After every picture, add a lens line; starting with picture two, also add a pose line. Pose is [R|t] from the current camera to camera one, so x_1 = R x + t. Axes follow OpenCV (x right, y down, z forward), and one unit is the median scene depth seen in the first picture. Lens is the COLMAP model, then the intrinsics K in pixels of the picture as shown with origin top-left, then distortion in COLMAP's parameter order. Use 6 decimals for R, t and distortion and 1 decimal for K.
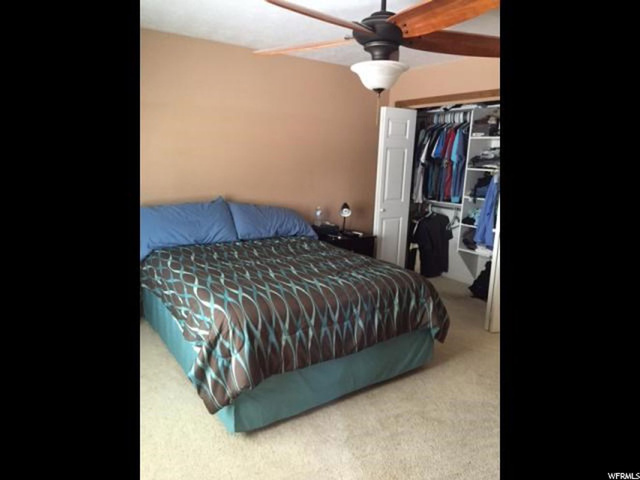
lens RADIAL K [[404.4, 0, 320.2], [0, 404.4, 238.9], [0, 0, 1]] dist [-0.002115, -0.001543]
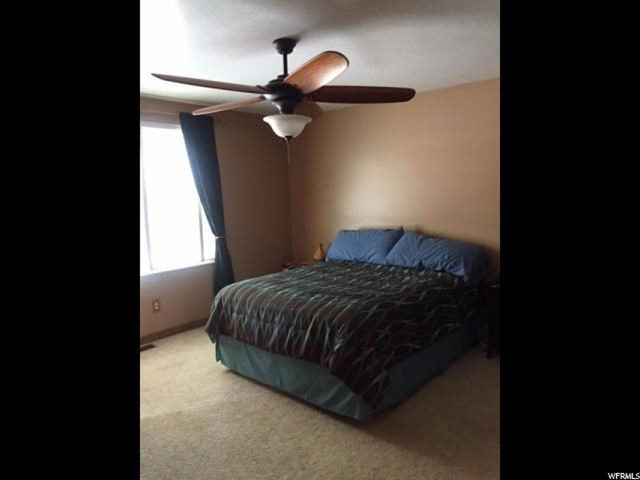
lens RADIAL K [[404.4, 0, 320.6], [0, 404.4, 240.6], [0, 0, 1]] dist [-0.002115, -0.001543]
pose [[0.279607, 0.076427, -0.957068, 1.073834], [-0.156104, 0.987182, 0.033227, -0.093142], [0.947339, 0.140111, 0.287953, 0.647320]]
